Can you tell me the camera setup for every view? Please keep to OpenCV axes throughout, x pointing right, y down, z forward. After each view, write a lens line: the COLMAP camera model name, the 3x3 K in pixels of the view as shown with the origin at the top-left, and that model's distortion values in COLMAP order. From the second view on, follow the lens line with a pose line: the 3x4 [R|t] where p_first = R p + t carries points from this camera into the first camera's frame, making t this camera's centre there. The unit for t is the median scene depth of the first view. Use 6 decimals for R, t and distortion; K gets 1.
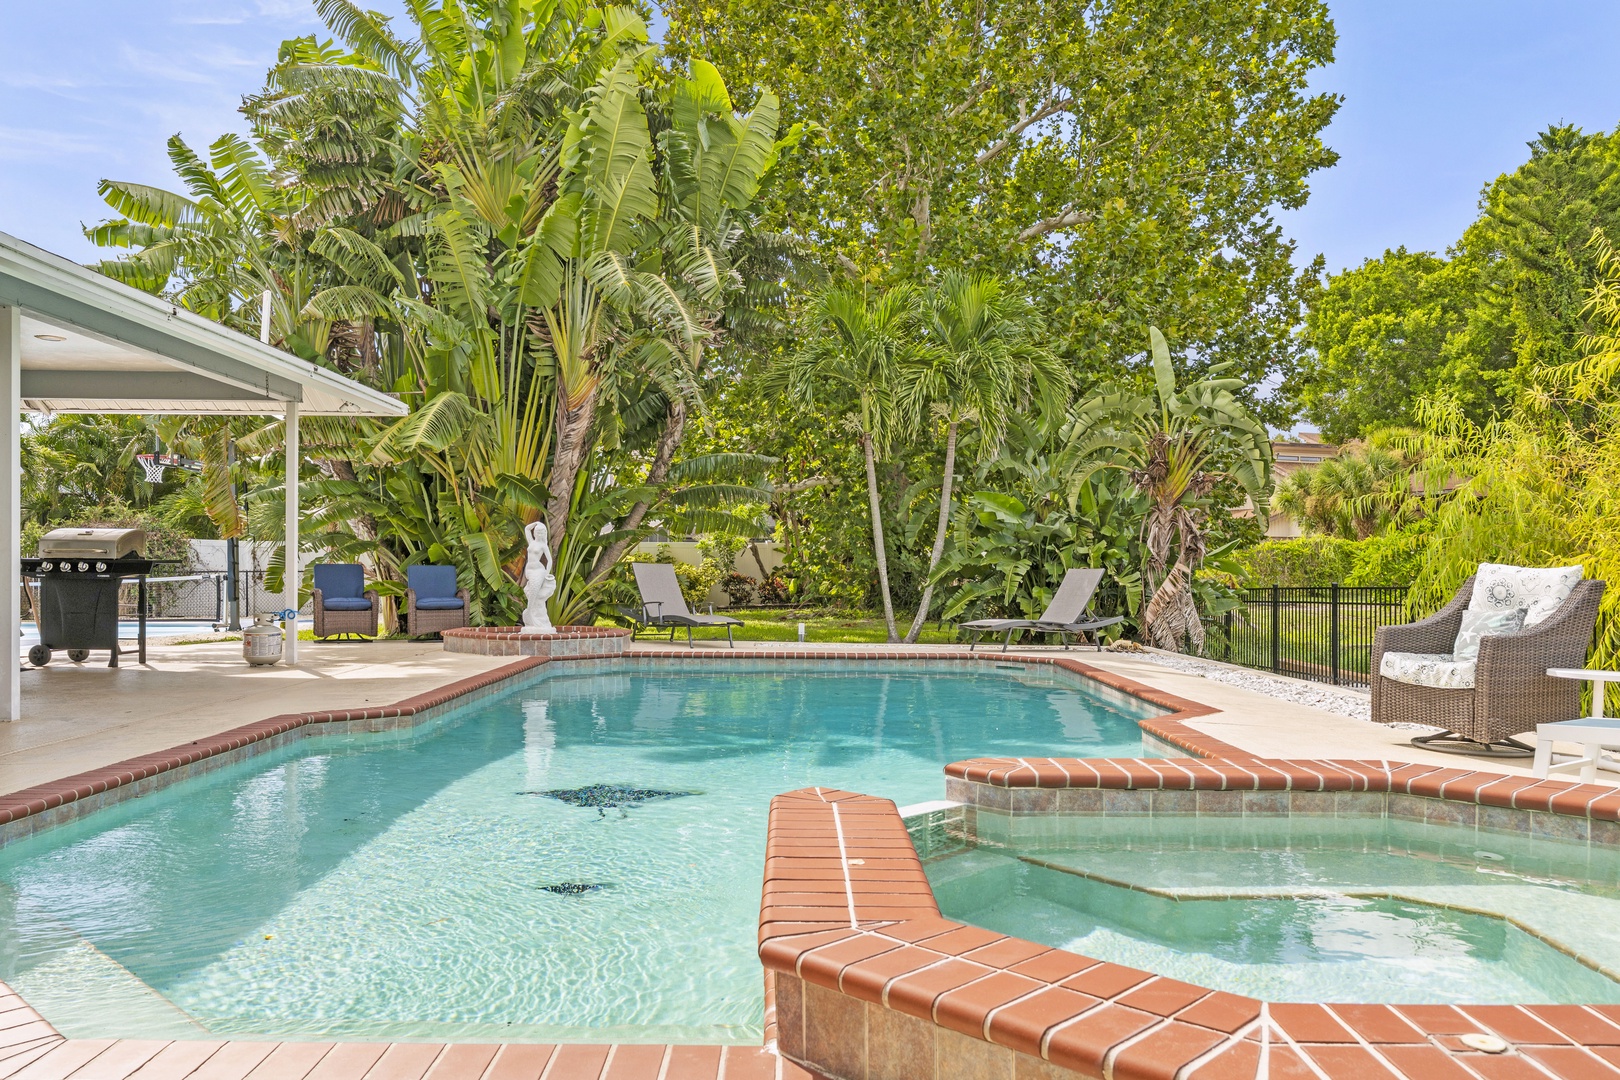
lens RADIAL K [[1274.6, 0, 812.1], [0, 1274.6, 589.0], [0, 0, 1]] dist [0.024998, 0.004779]
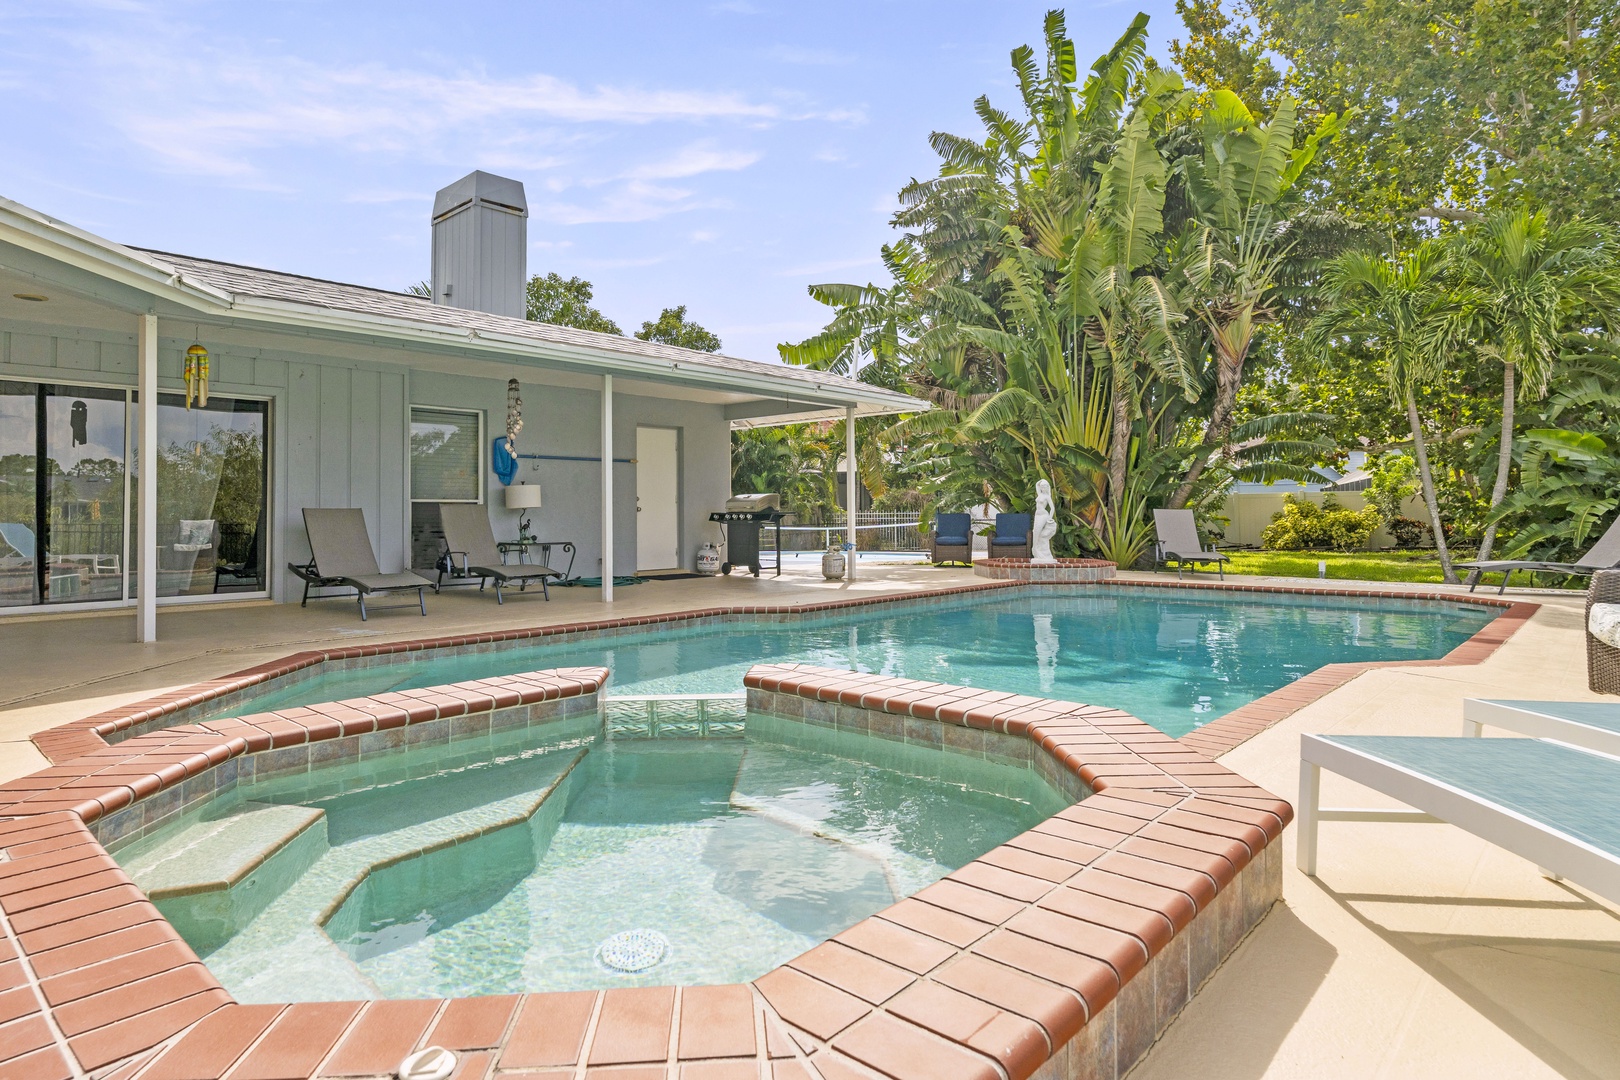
lens RADIAL K [[928.9, 0, 809.5], [0, 928.9, 498.1], [0, 0, 1]] dist [0.002233, 0.000125]
pose [[0.729196, -0.025183, -0.683841, 0.232679], [-0.000624, 0.999298, -0.037465, 0.002884], [0.684305, 0.027746, 0.728668, 0.115541]]
